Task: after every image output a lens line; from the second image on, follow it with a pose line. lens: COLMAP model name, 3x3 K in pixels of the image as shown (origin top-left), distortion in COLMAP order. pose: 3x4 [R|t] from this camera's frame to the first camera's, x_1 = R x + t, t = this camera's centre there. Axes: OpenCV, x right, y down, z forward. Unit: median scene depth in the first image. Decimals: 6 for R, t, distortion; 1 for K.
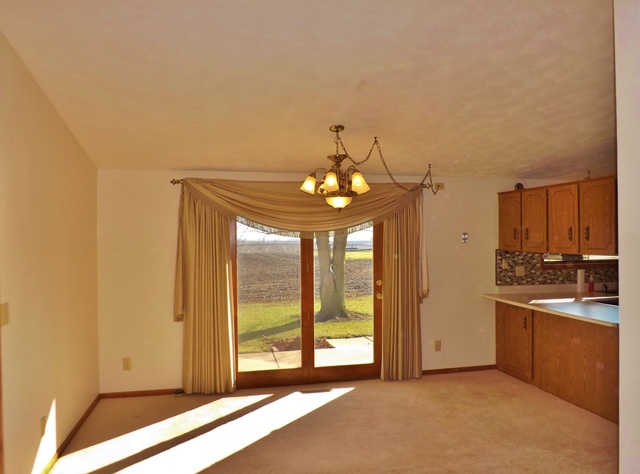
lens RADIAL K [[465.9, 0, 320.0], [0, 465.9, 237.0], [0, 0, 1]] dist [-0.052913, 0.000680]
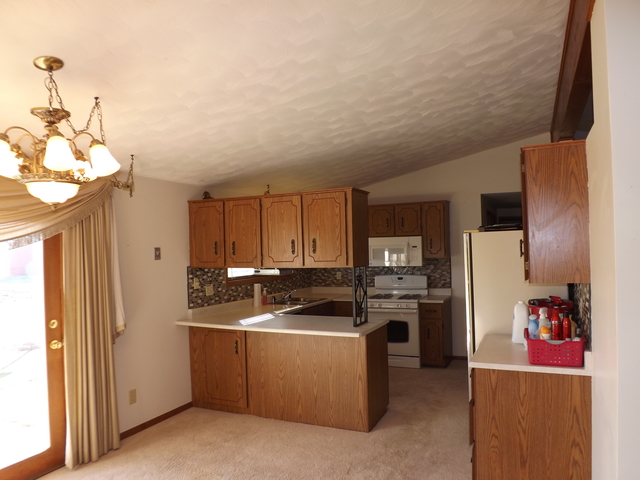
lens RADIAL K [[457.1, 0, 320.9], [0, 457.1, 243.2], [0, 0, 1]] dist [-0.055021, 0.000142]
pose [[0.602266, 0.000050, 0.798295, -0.148981], [0.022394, 0.999605, -0.016958, 0.002957], [-0.797981, 0.028090, 0.602027, 0.305146]]
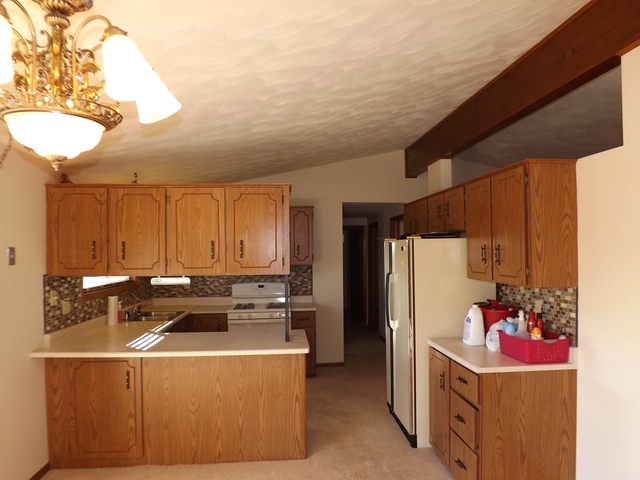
lens RADIAL K [[460.8, 0, 311.2], [0, 460.8, 250.0], [0, 0, 1]] dist [-0.050394, 0.002421]
pose [[0.130888, 0.008438, 0.991361, -0.175237], [0.008809, 0.999914, -0.009674, 0.002323], [-0.991358, 0.009999, 0.130802, 0.590851]]
